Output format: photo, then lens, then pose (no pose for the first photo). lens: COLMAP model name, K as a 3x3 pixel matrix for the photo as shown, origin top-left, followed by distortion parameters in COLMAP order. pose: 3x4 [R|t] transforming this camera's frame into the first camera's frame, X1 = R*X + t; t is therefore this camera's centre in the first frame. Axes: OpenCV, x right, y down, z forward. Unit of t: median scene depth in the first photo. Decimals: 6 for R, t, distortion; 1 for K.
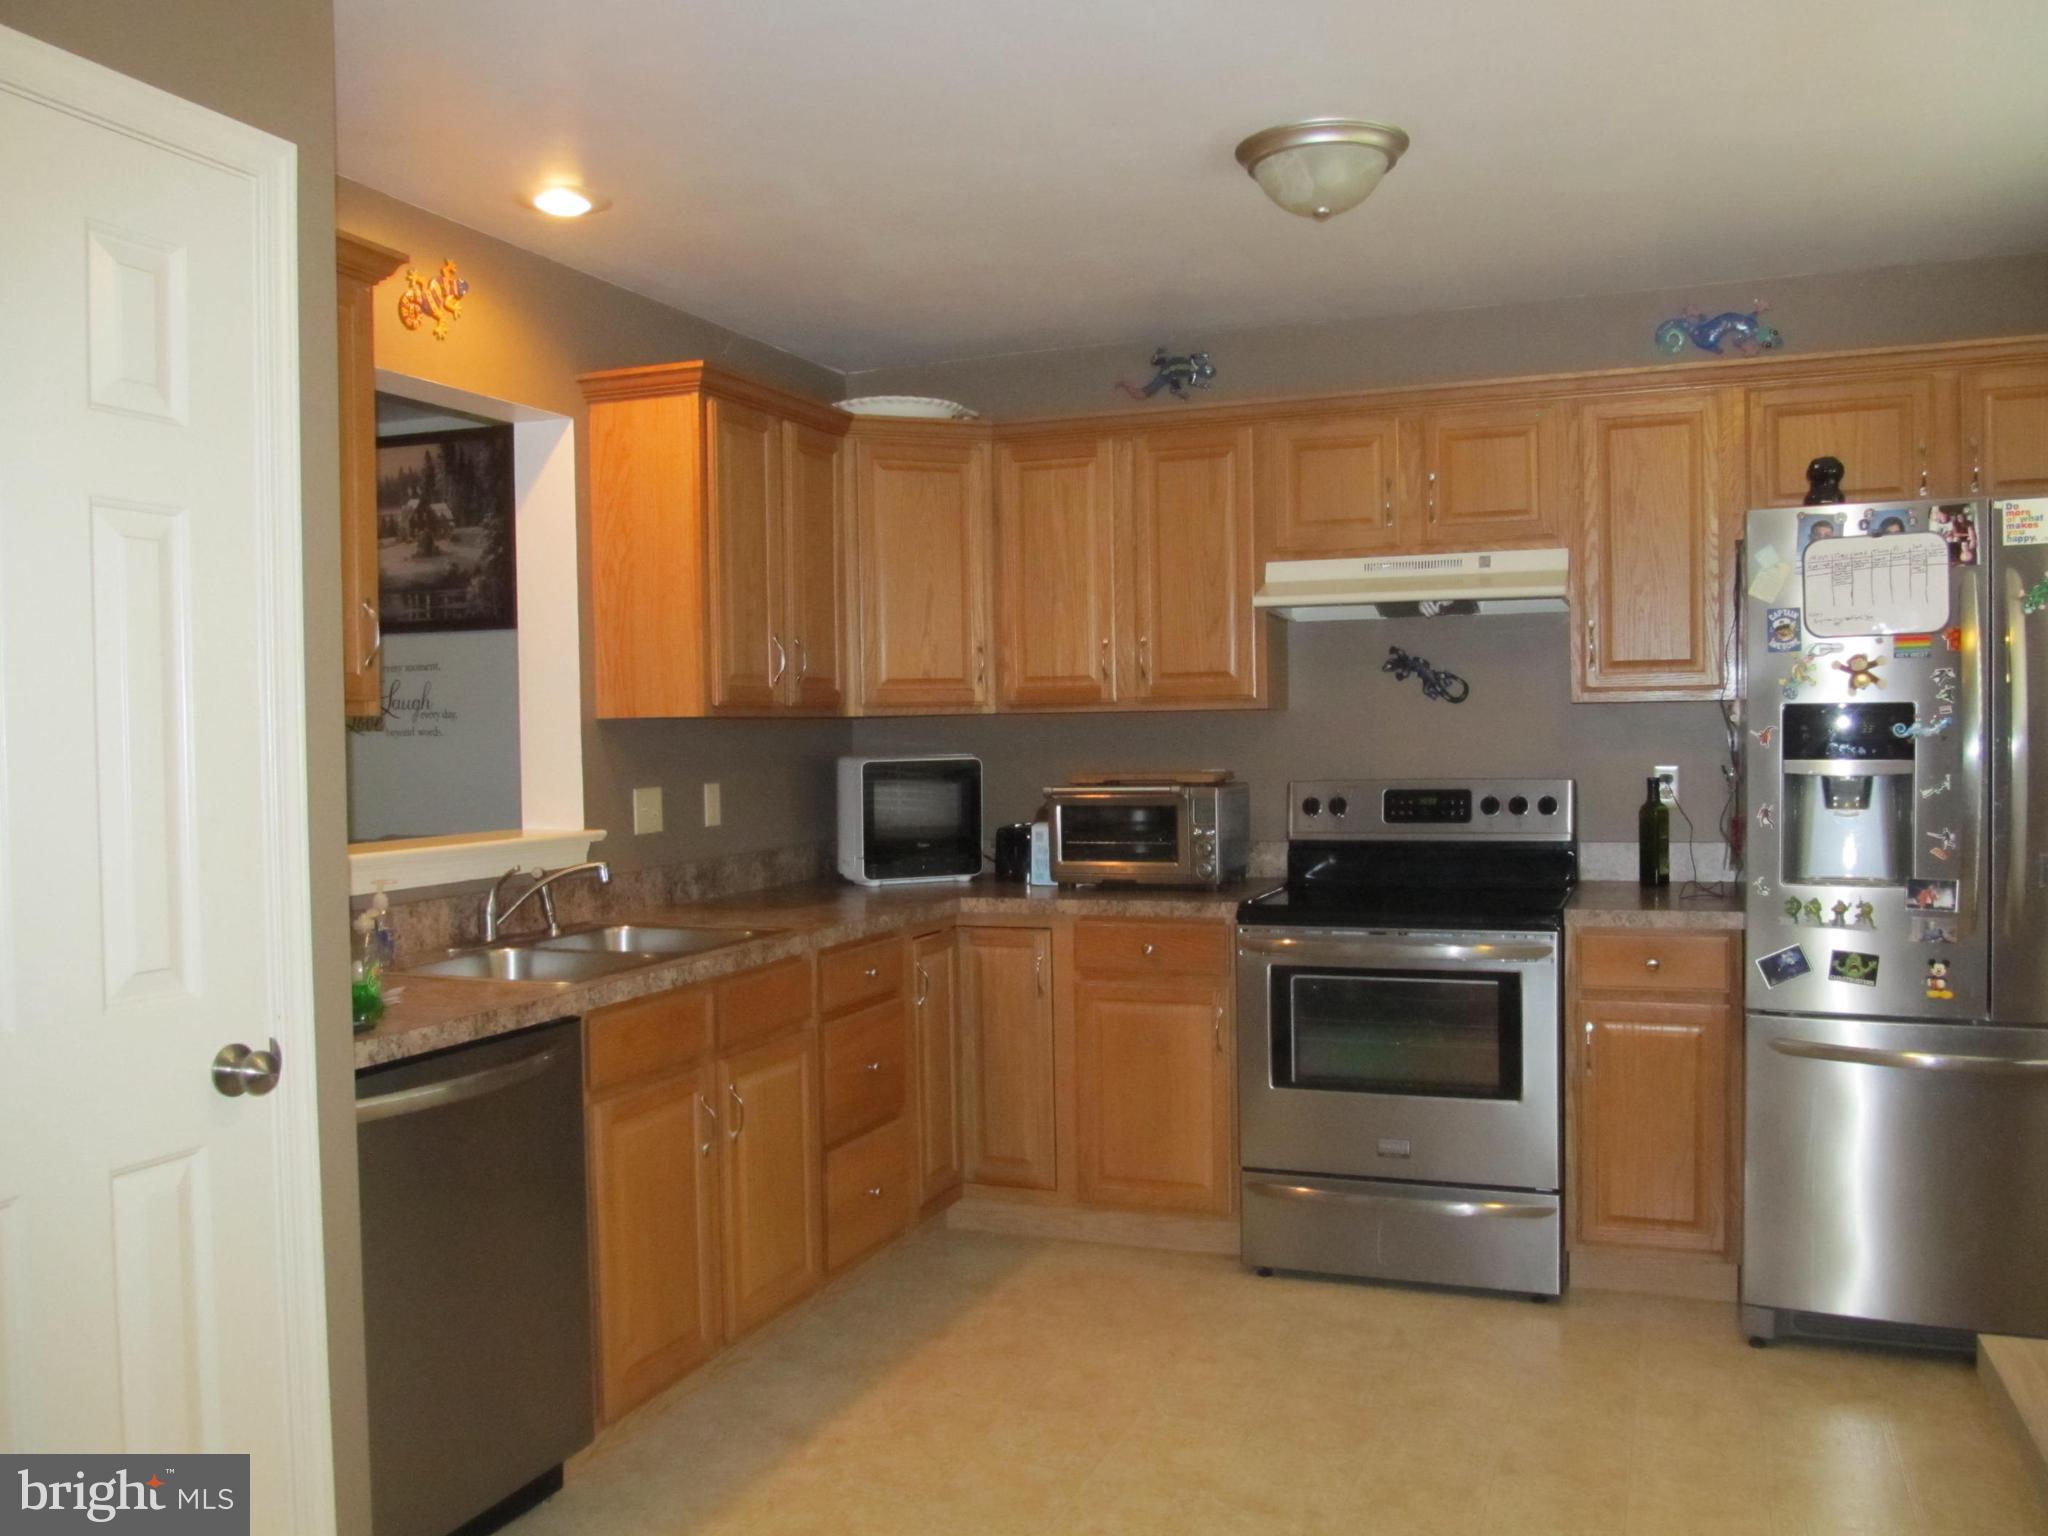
lens RADIAL K [[1700.4, 0, 1024.0], [0, 1700.4, 768.0], [0, 0, 1]] dist [-0.062703, 0.032300]
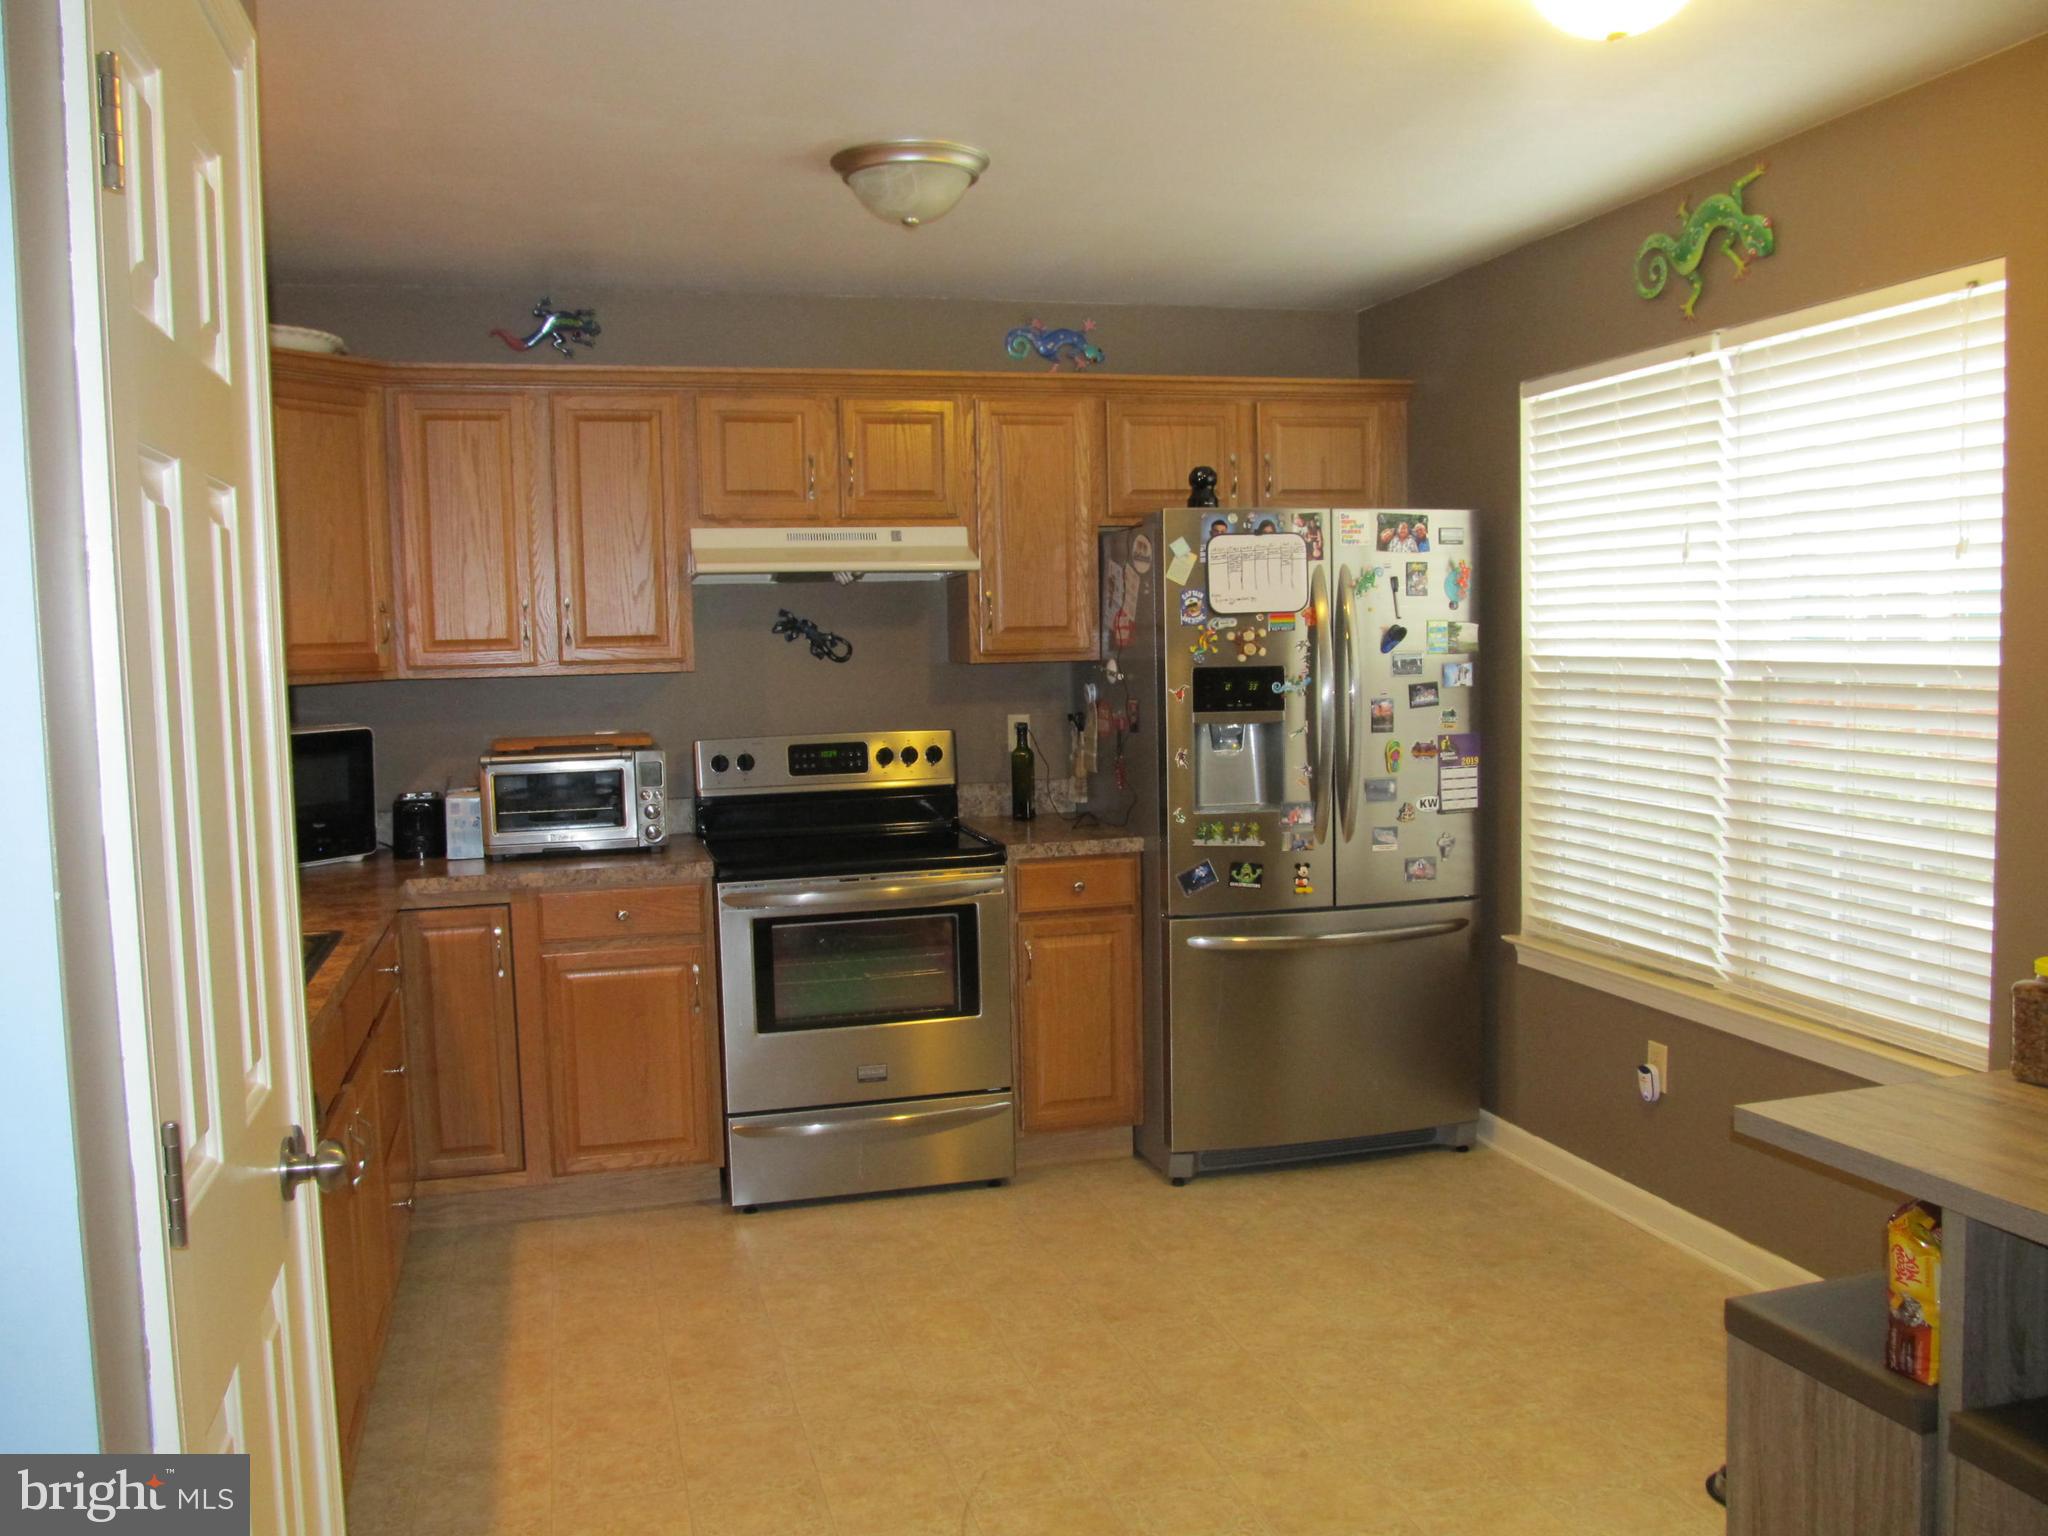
lens RADIAL K [[1700.4, 0, 1024.0], [0, 1700.4, 768.0], [0, 0, 1]] dist [-0.062703, 0.032300]
pose [[0.798418, -0.048443, 0.600152, -0.315584], [0.022609, 0.998467, 0.050516, -0.023773], [-0.601679, -0.026764, 0.798289, 0.058972]]
